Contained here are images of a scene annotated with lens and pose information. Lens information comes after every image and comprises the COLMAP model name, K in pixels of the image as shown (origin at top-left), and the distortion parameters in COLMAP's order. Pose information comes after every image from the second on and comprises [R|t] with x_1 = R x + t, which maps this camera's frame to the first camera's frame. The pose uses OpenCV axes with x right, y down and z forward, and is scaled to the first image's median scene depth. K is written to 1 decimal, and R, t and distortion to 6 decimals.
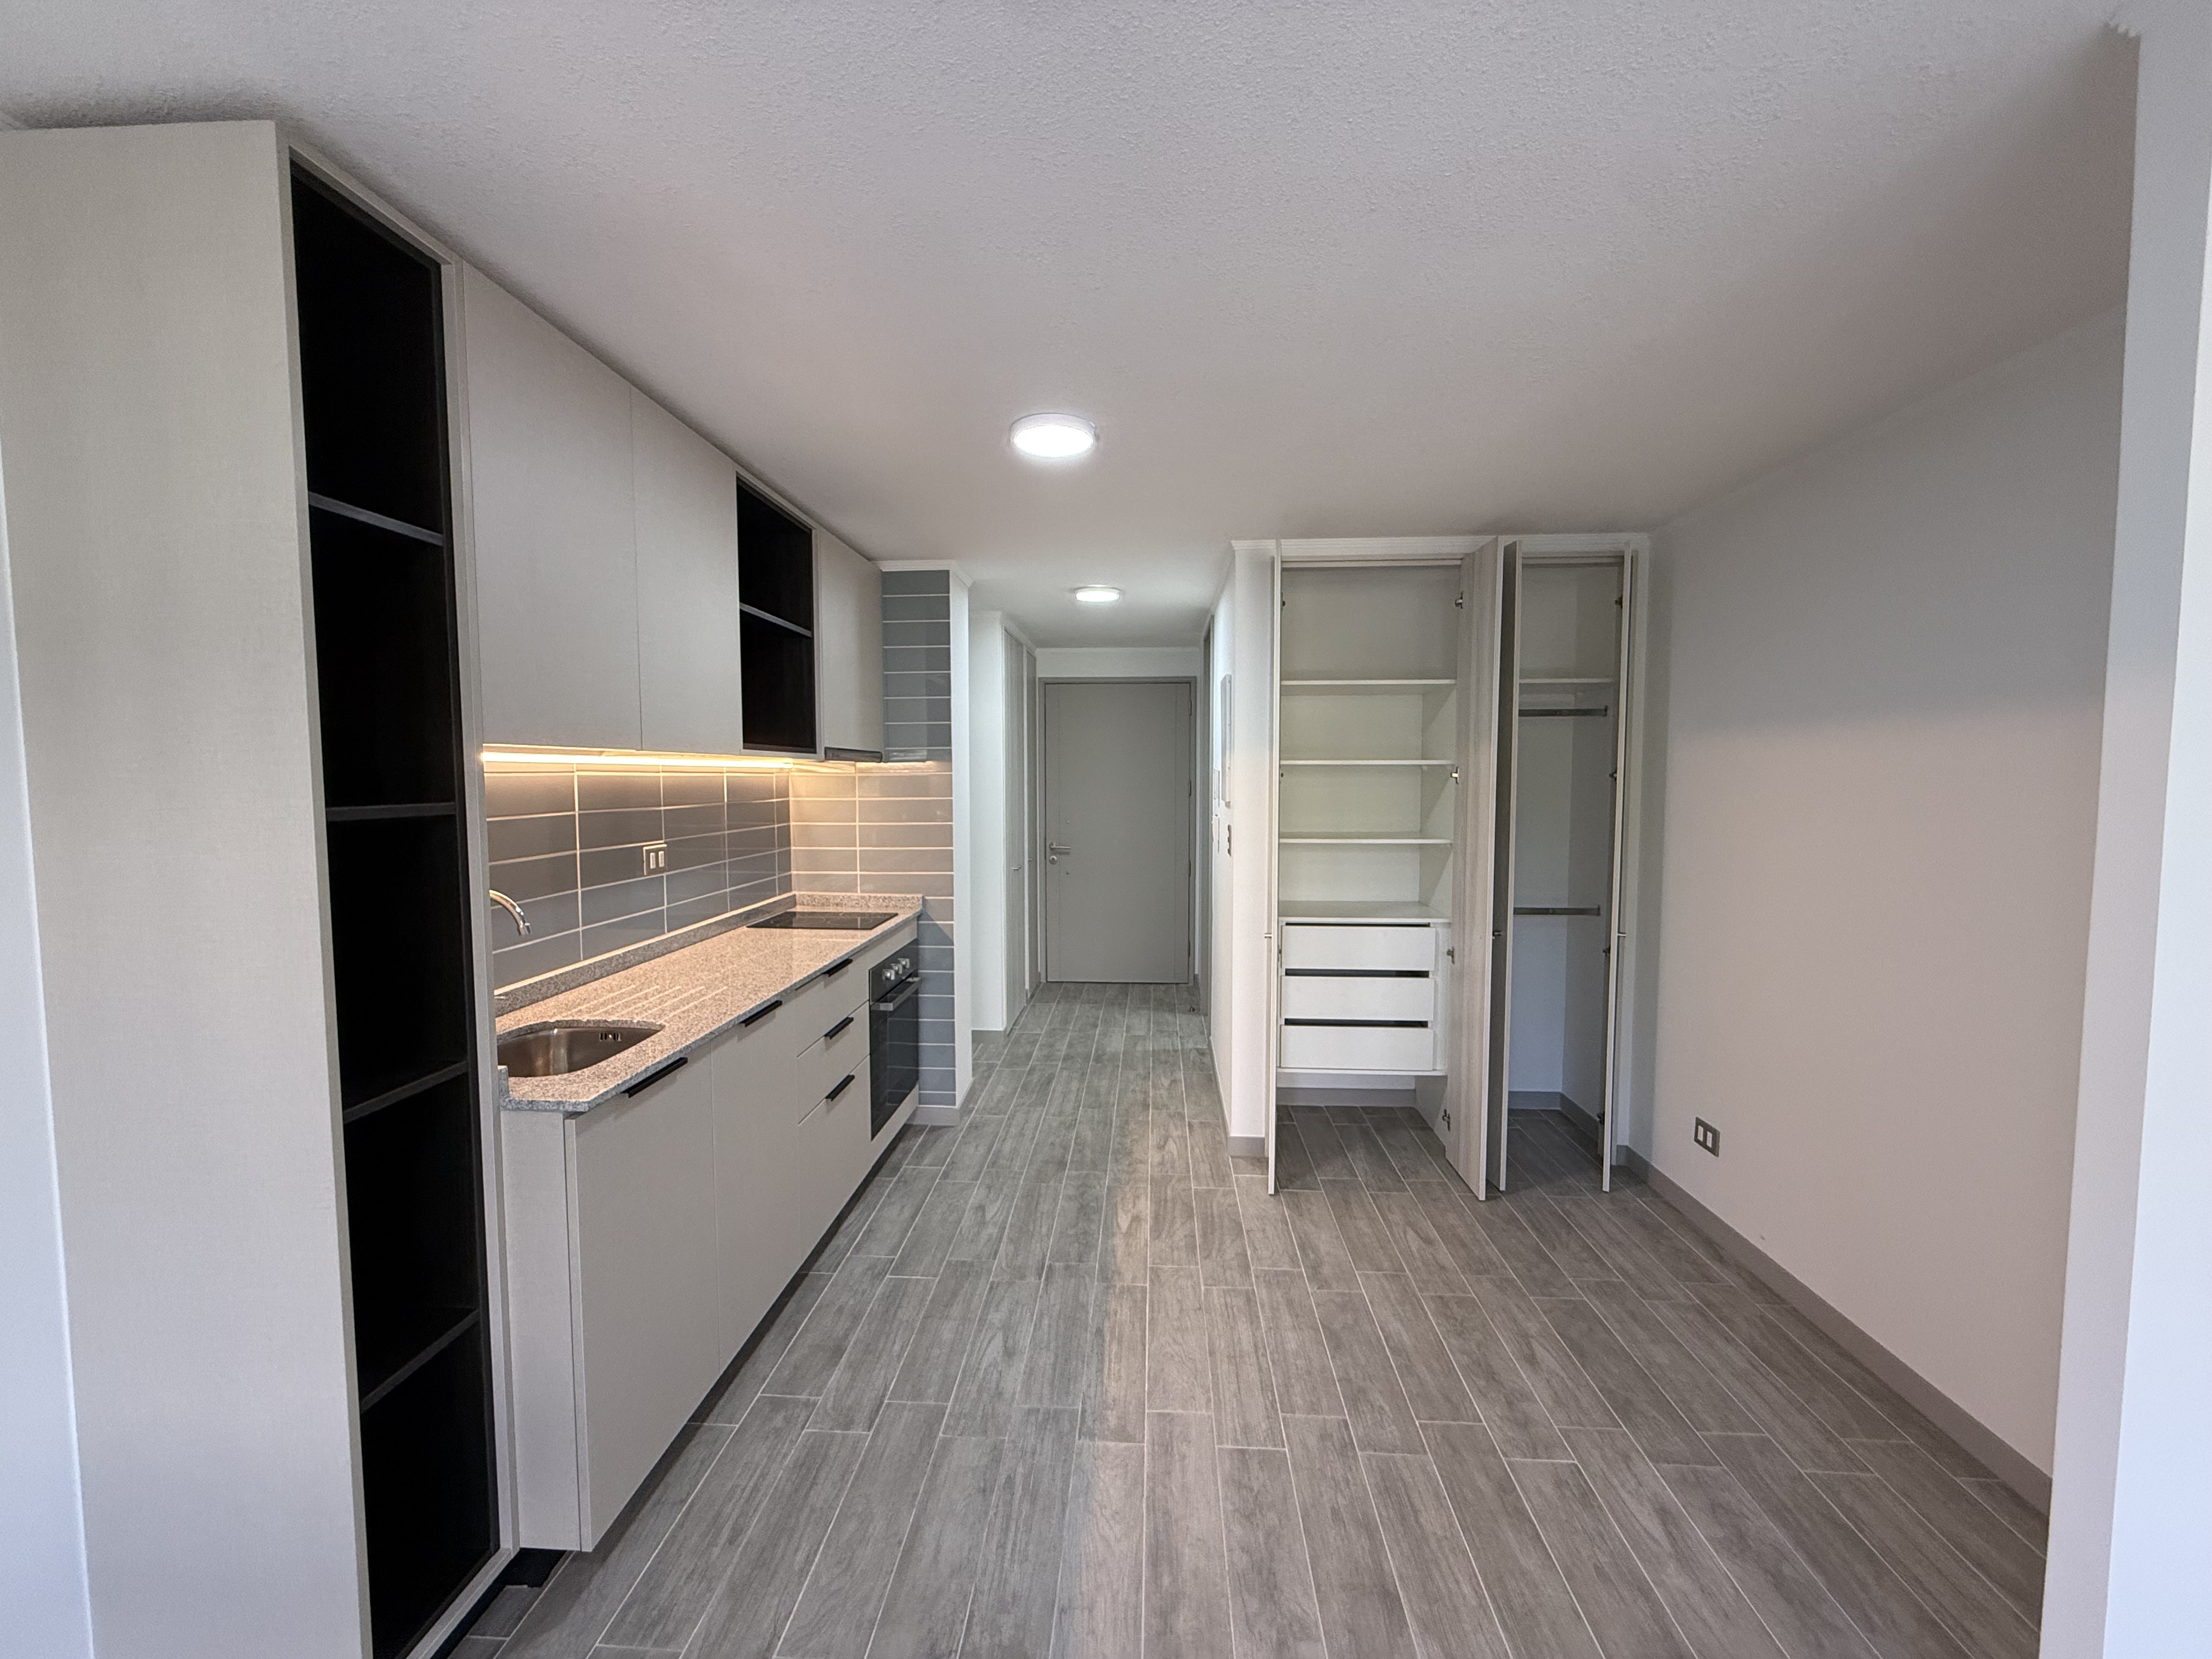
lens RADIAL K [[882.6, 0, 1102.4], [0, 882.6, 828.9], [0, 0, 1]] dist [-0.000925, 0.000424]
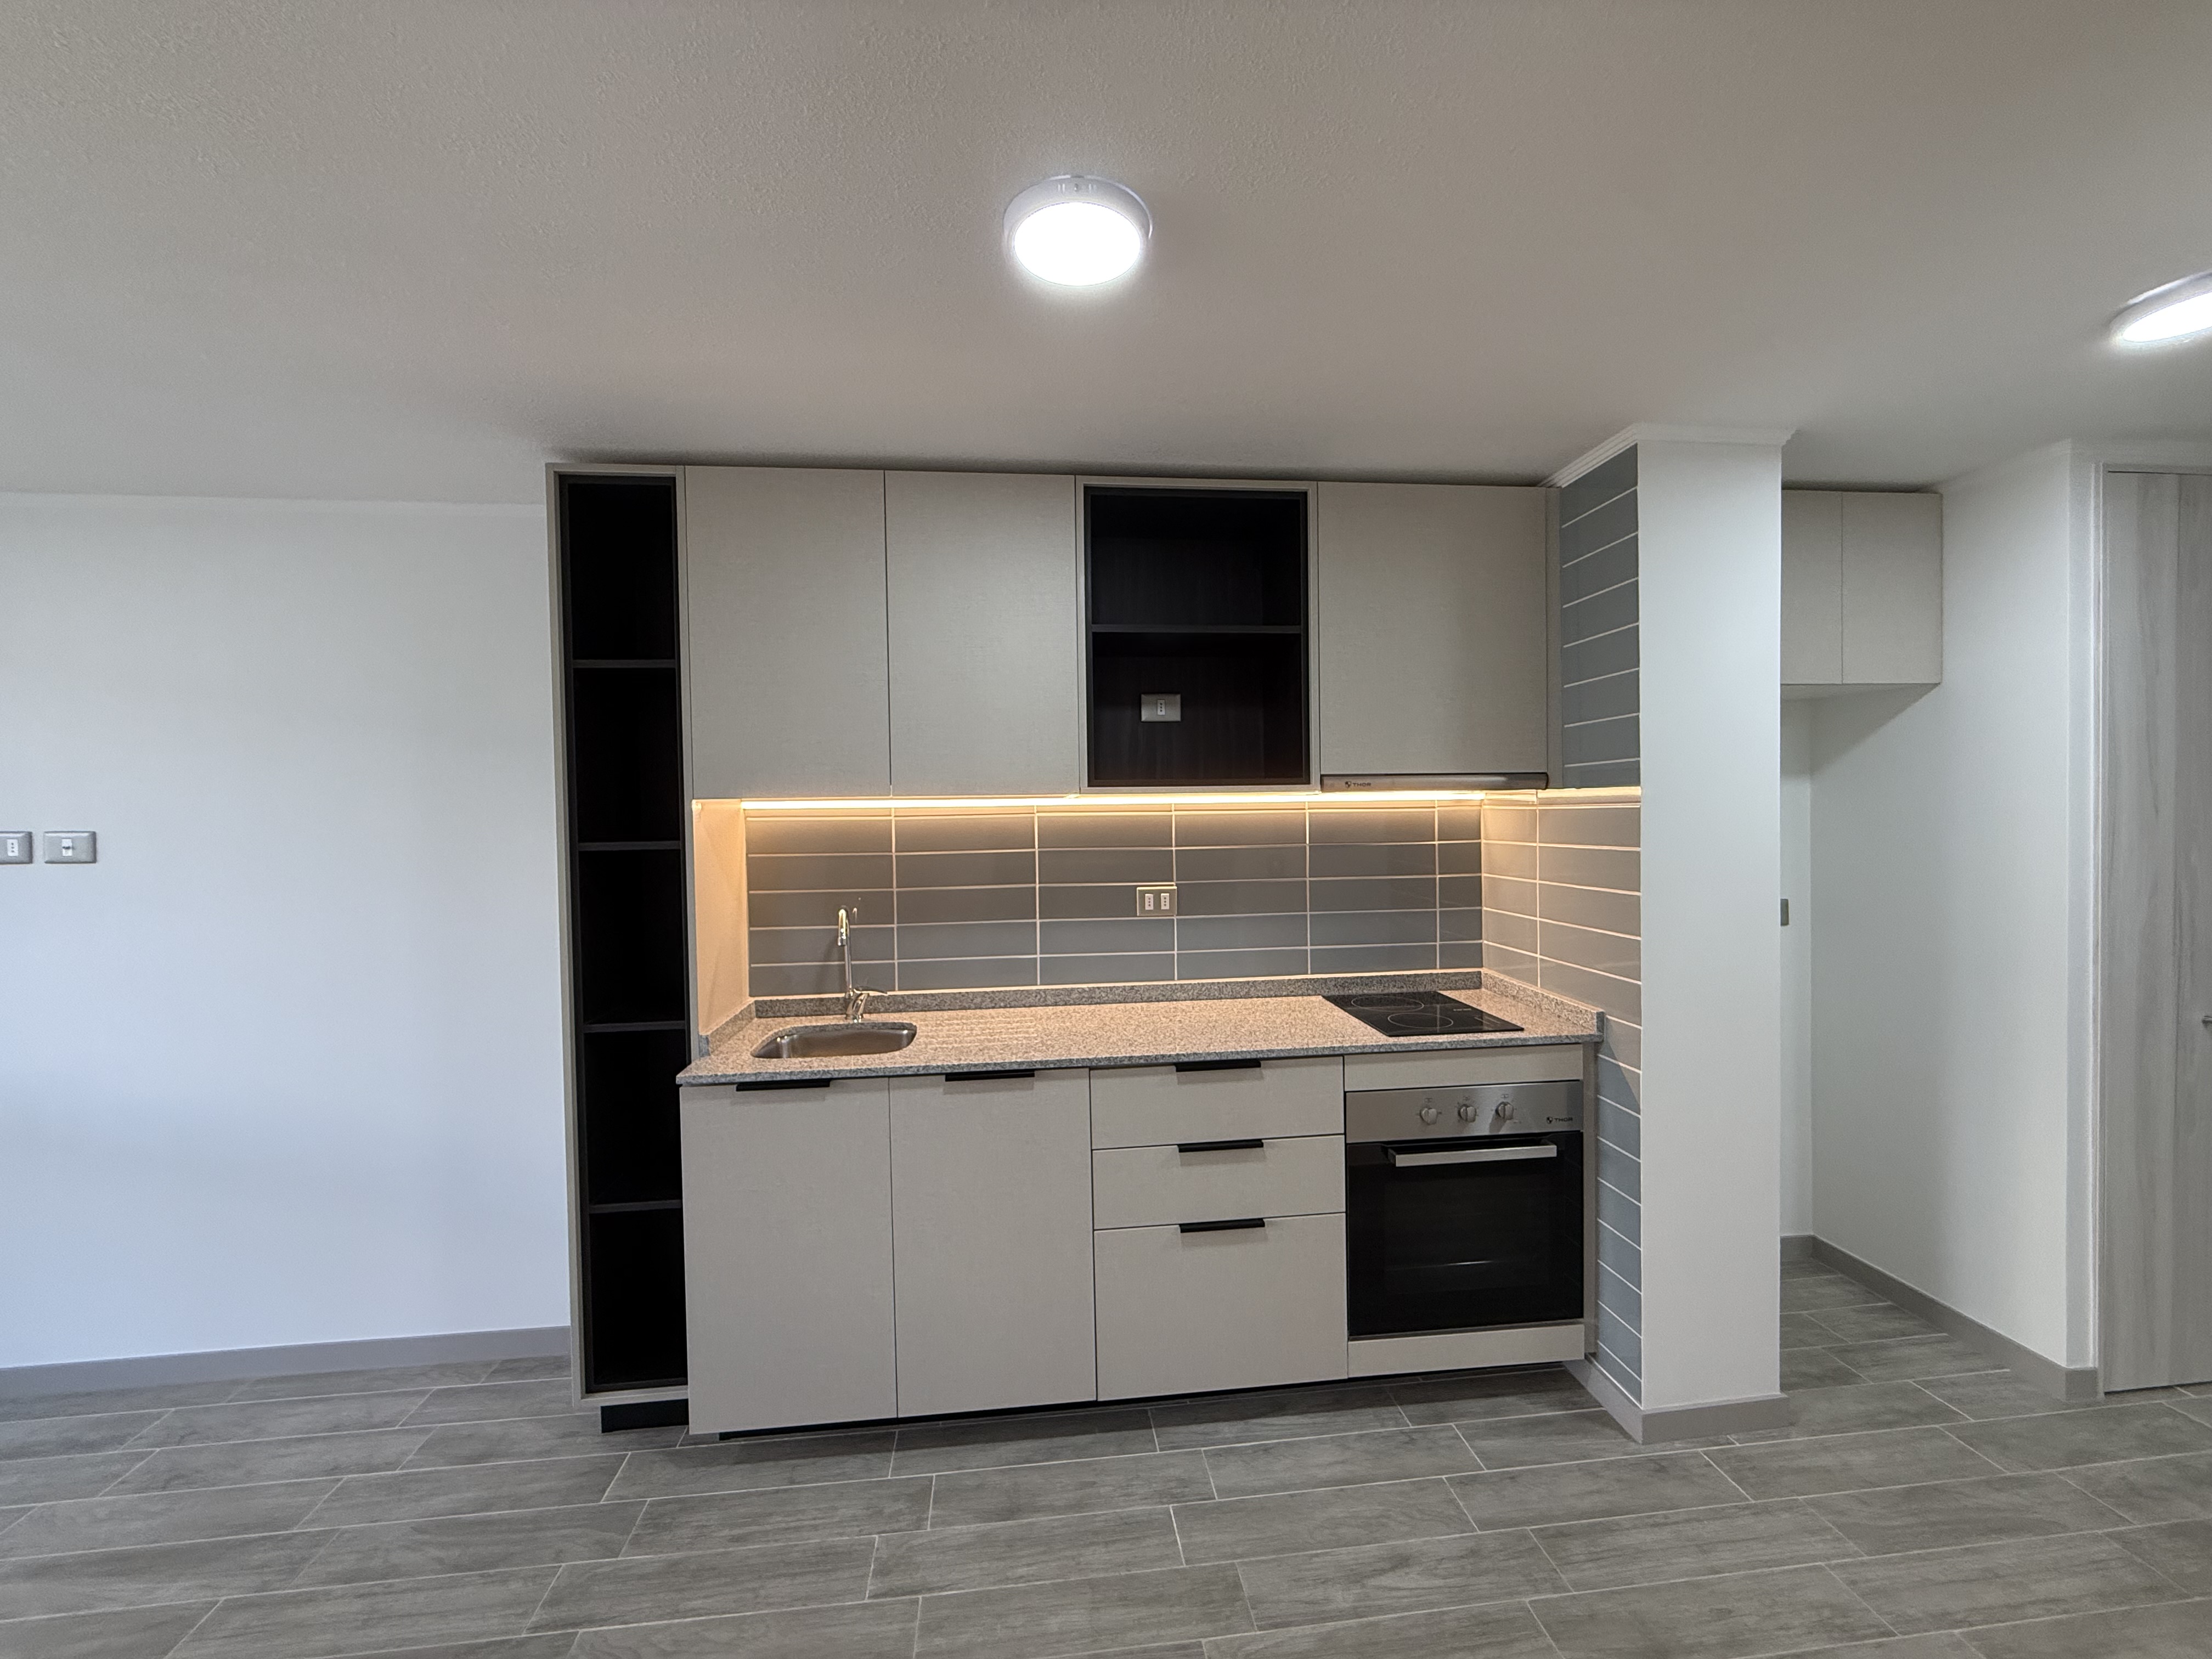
lens RADIAL K [[882.6, 0, 1102.4], [0, 882.6, 828.9], [0, 0, 1]] dist [-0.000925, 0.000424]
pose [[0.166785, 0.015345, -0.985874, 0.397094], [-0.044551, 0.998975, 0.008012, -0.044970], [0.984986, 0.042586, 0.167298, 0.703141]]
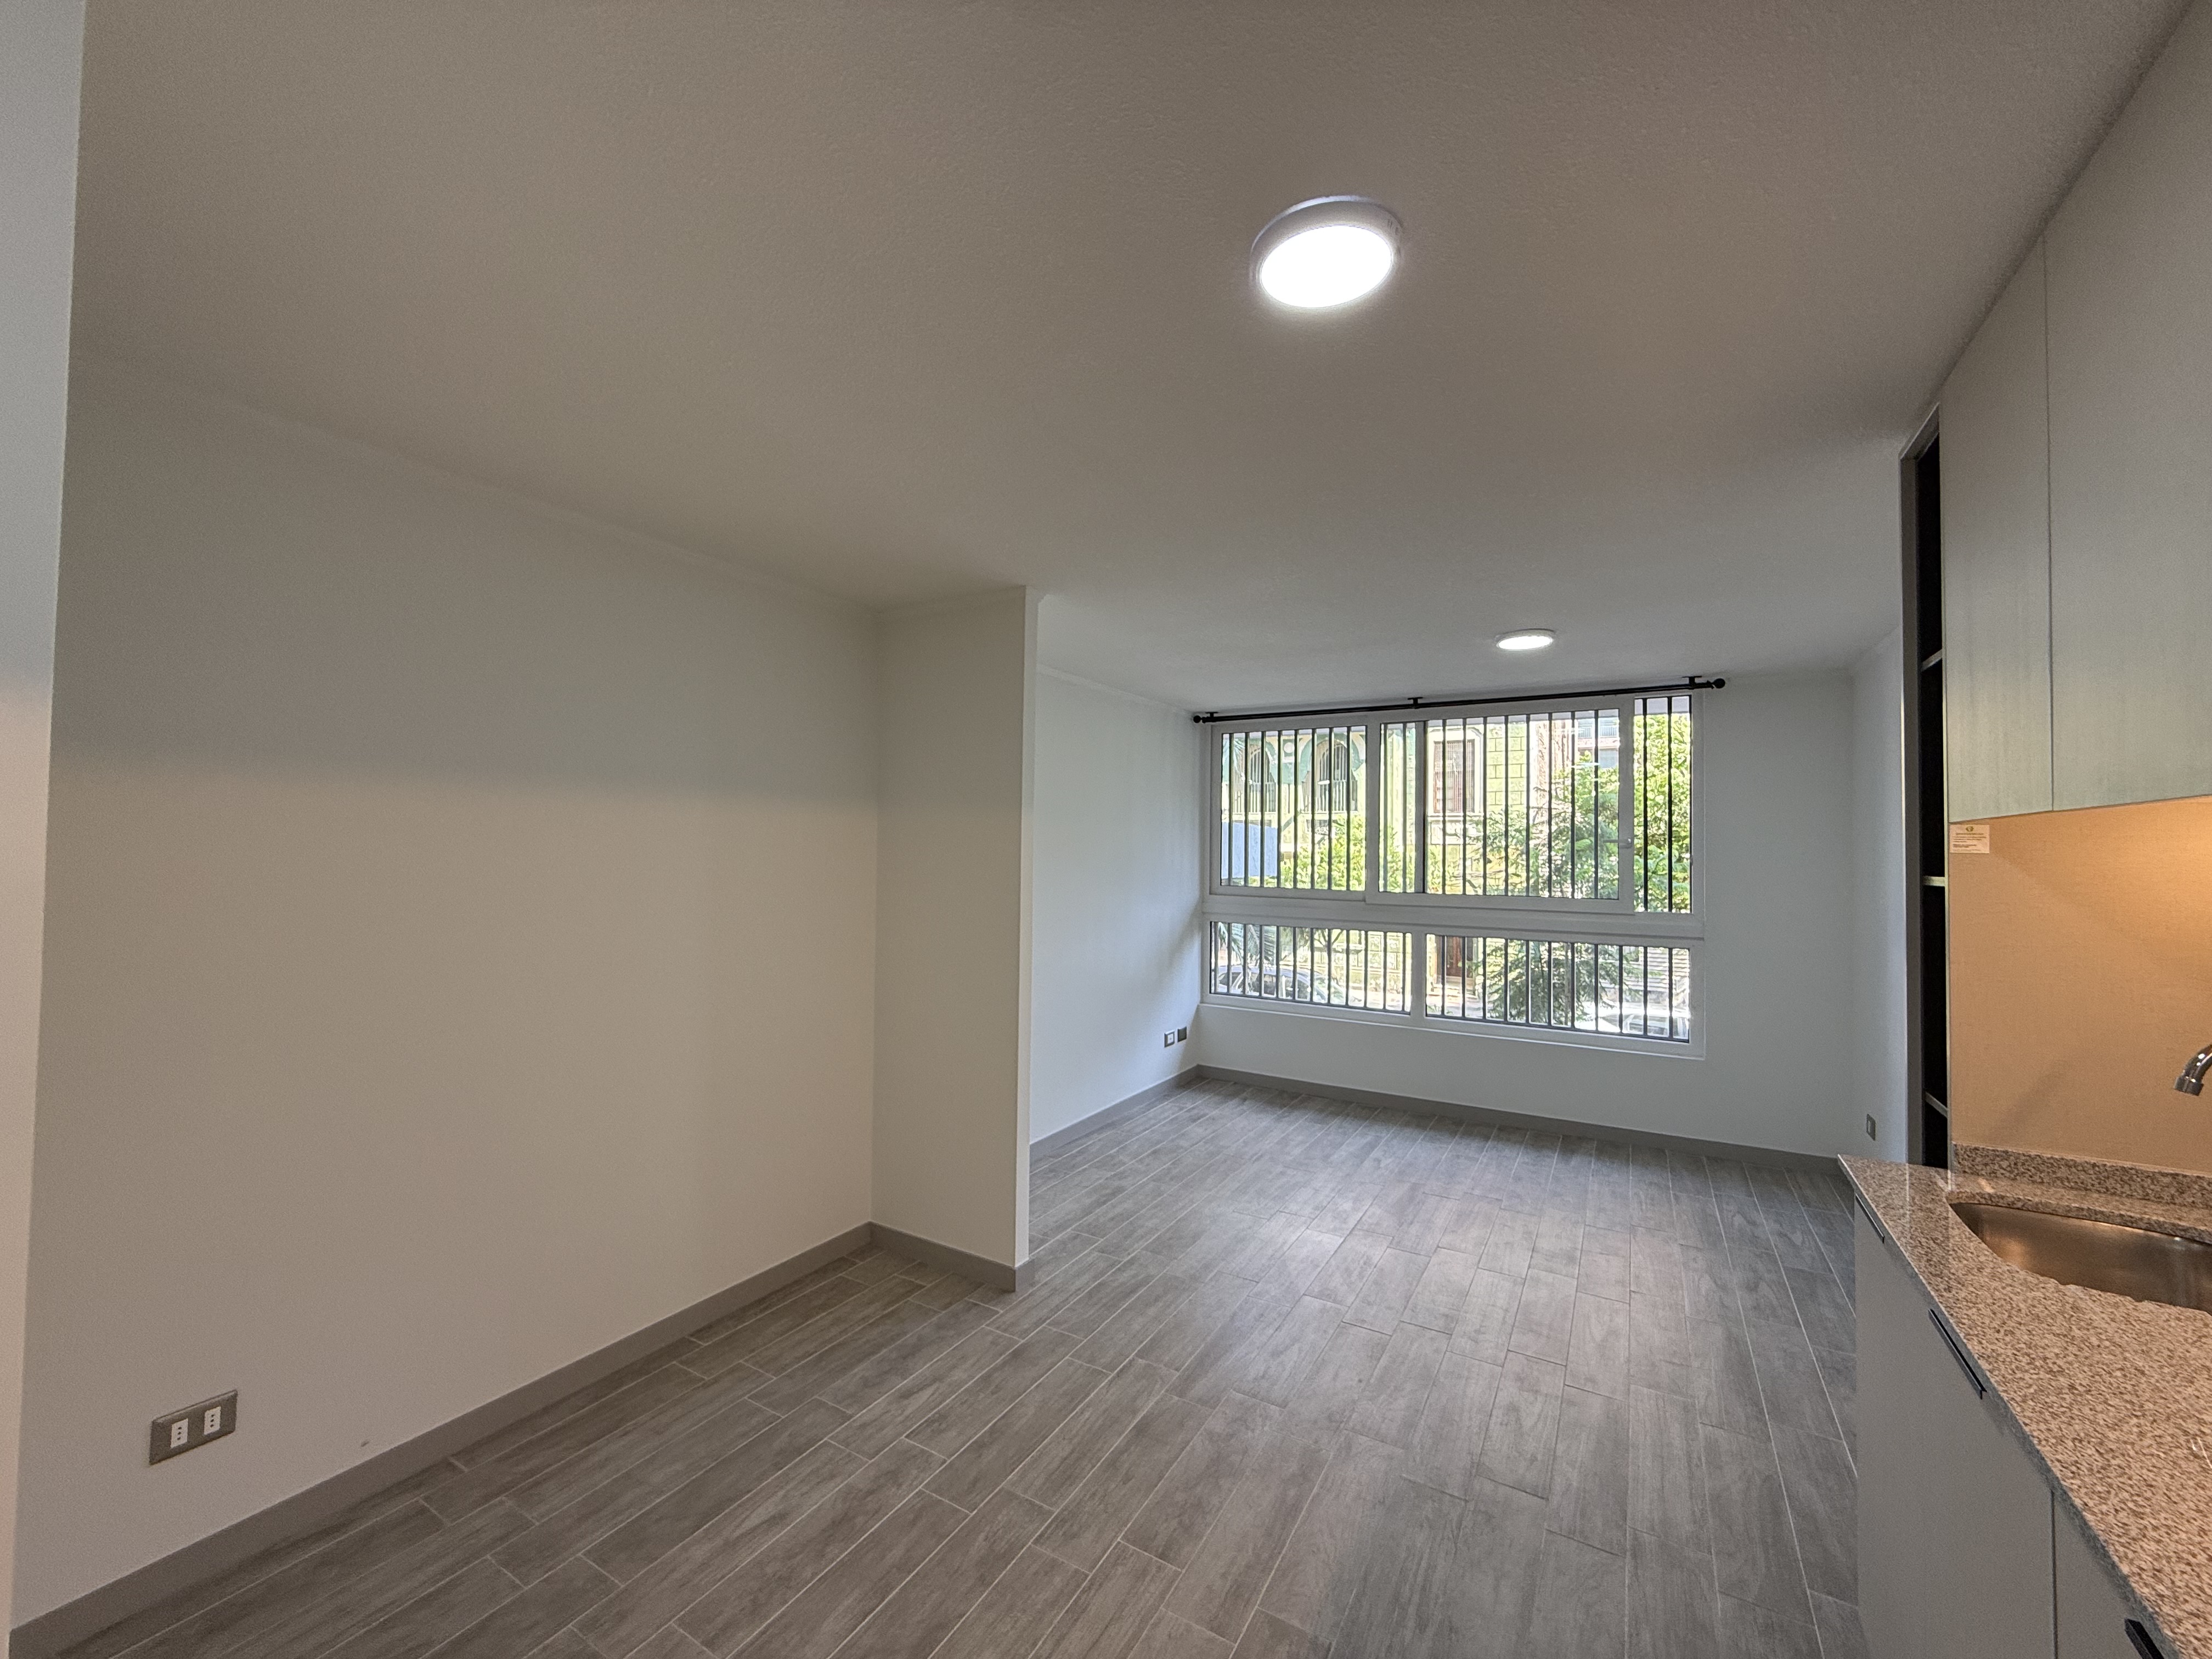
lens RADIAL K [[884.2, 0, 1101.6], [0, 884.2, 829.2], [0, 0, 1]] dist [-0.001511, 0.000099]
pose [[-0.886533, 0.000602, 0.462665, -0.145577], [0.016503, 0.999404, 0.030322, -0.068623], [-0.462371, 0.034517, -0.886014, 1.199505]]
